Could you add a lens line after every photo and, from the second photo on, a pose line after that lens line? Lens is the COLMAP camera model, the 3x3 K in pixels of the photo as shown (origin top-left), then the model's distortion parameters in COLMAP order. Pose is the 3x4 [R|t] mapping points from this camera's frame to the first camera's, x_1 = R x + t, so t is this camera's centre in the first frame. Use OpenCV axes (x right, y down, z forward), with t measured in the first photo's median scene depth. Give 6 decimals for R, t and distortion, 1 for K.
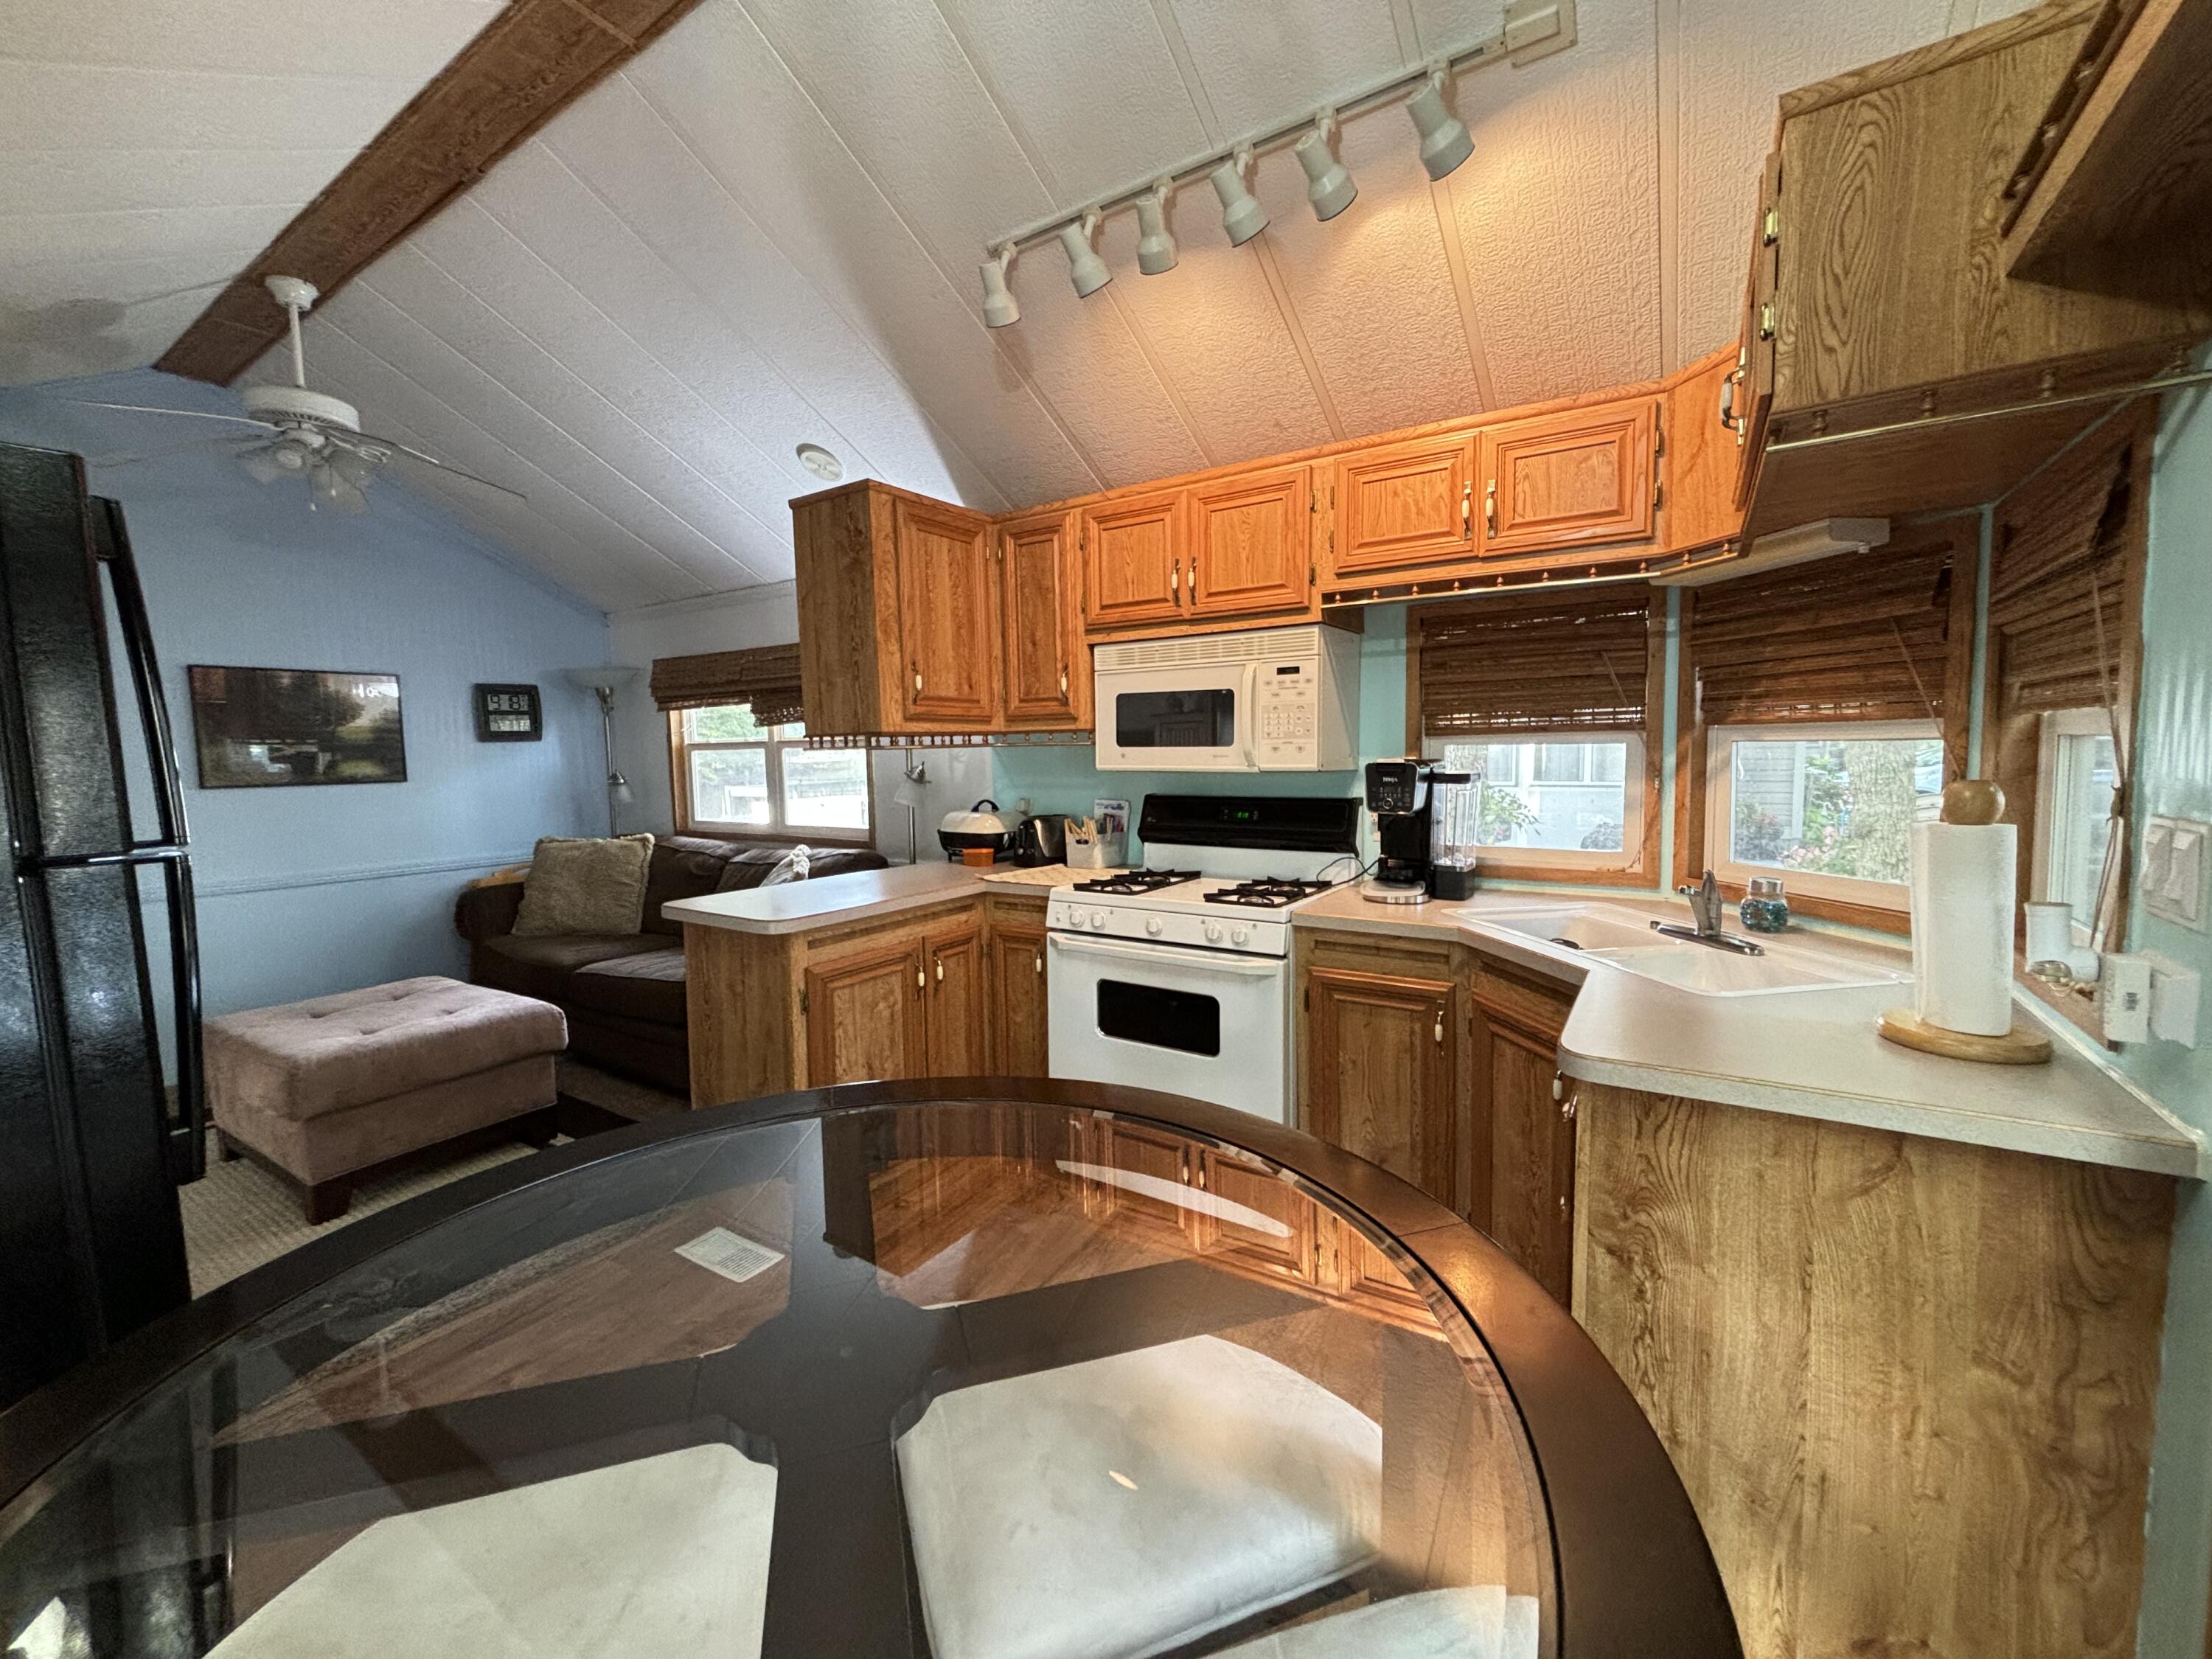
lens RADIAL K [[893.6, 0, 1106.0], [0, 893.6, 829.5], [0, 0, 1]] dist [0.001322, -0.000214]
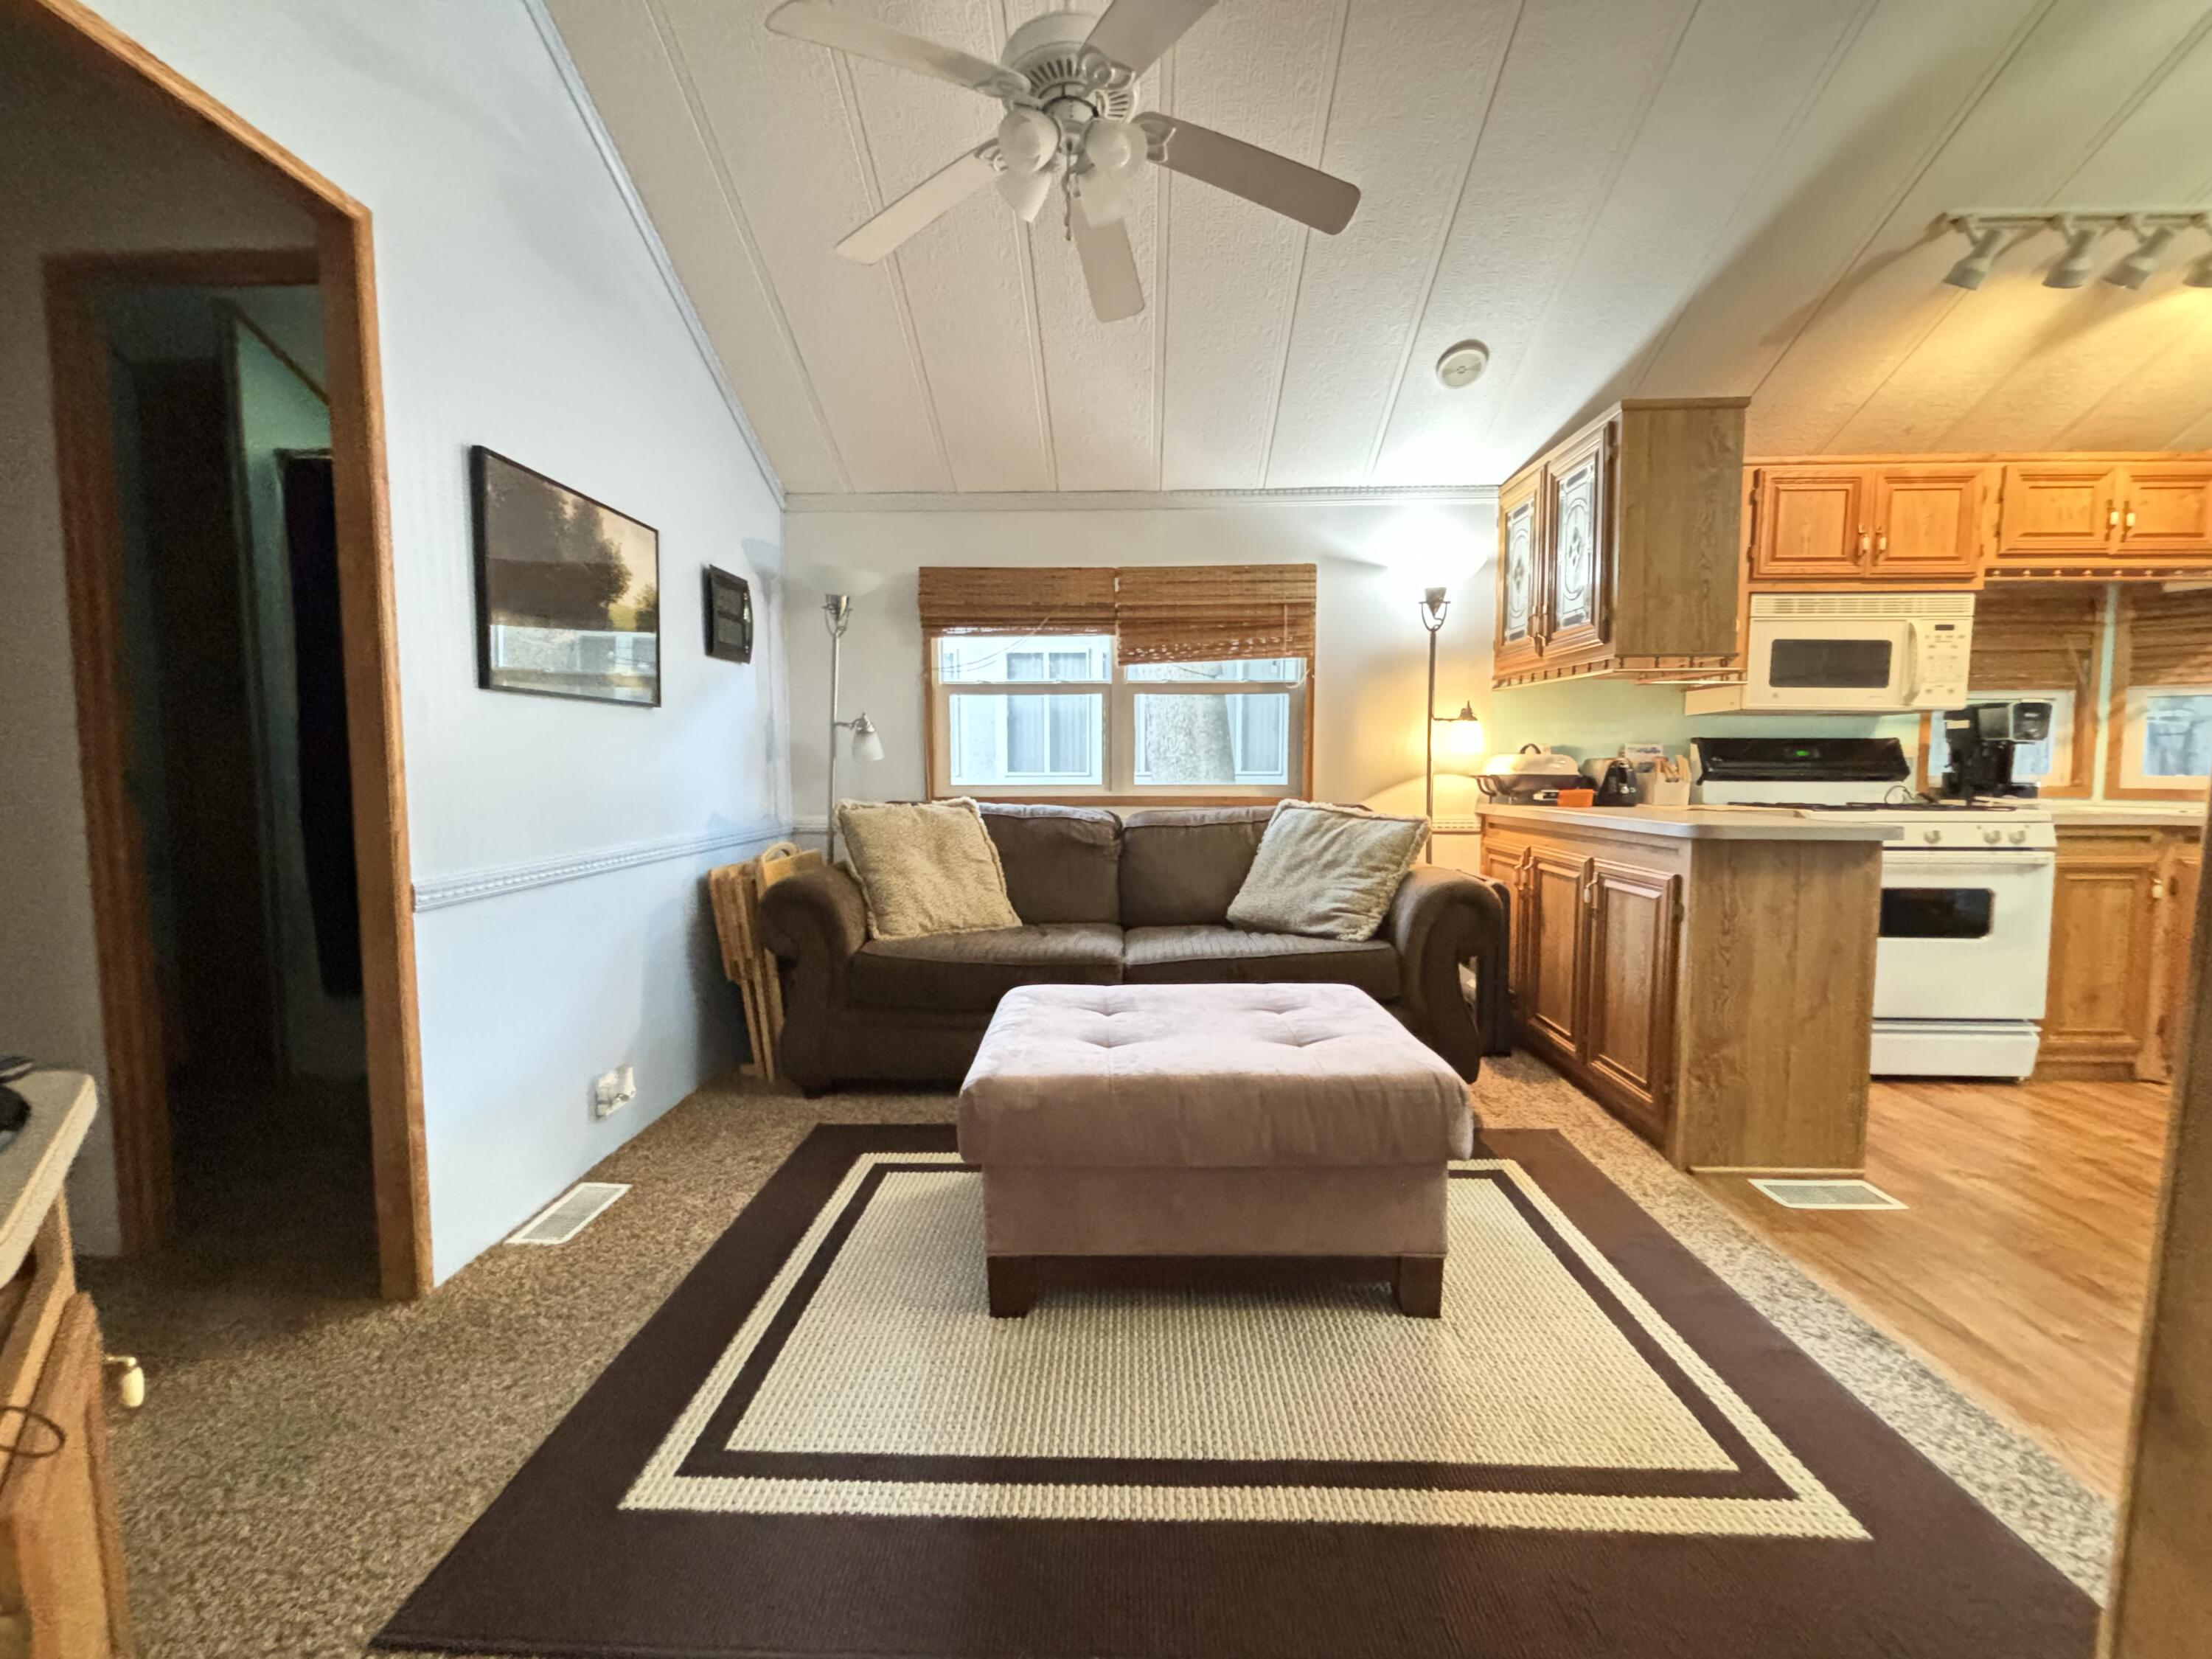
lens RADIAL K [[893.6, 0, 1106.0], [0, 893.6, 829.5], [0, 0, 1]] dist [0.001322, -0.000214]
pose [[0.853371, -0.020270, 0.520910, -1.427004], [0.032686, 0.999358, -0.014660, 0.081459], [-0.520279, 0.029537, 0.853486, 0.548136]]
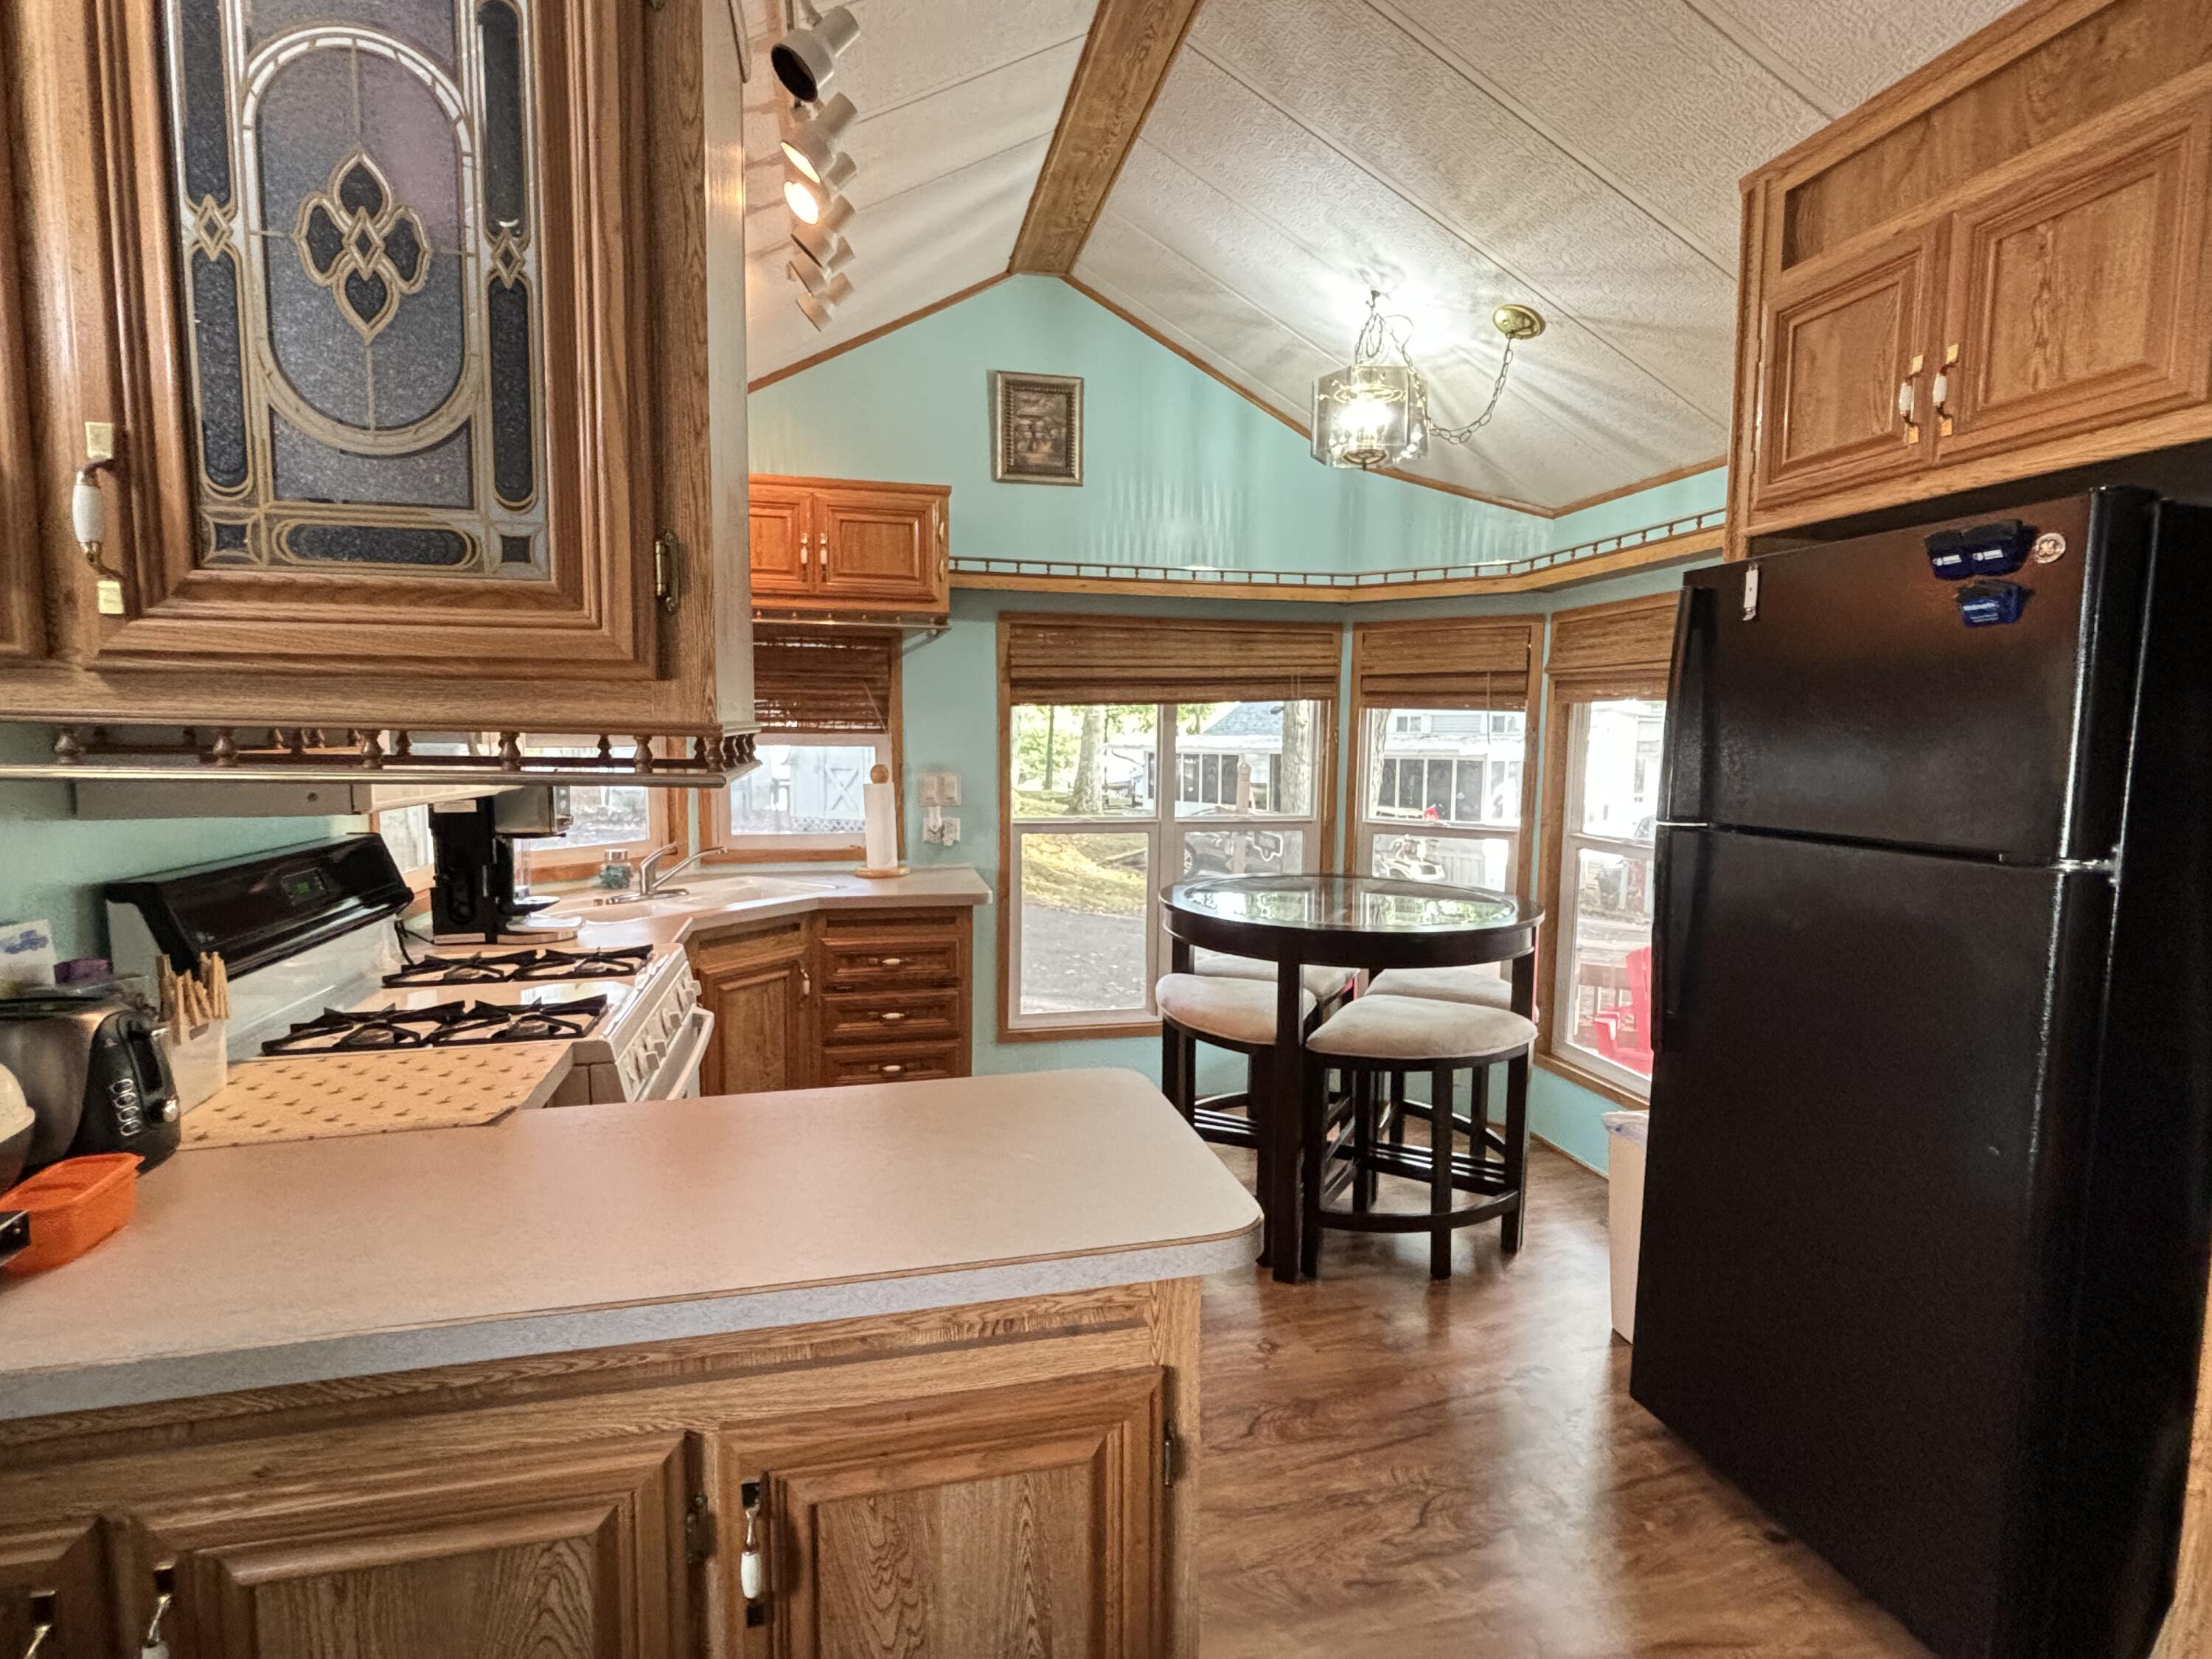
lens RADIAL K [[1092.2, 0, 1106.0], [0, 1092.2, 829.5], [0, 0, 1]] dist [0.005501, -0.001028]
pose [[-0.727048, -0.053380, 0.684509, -0.718563], [0.065423, 0.987051, 0.146461, -0.130239], [-0.683463, 0.151267, -0.714141, 1.299867]]
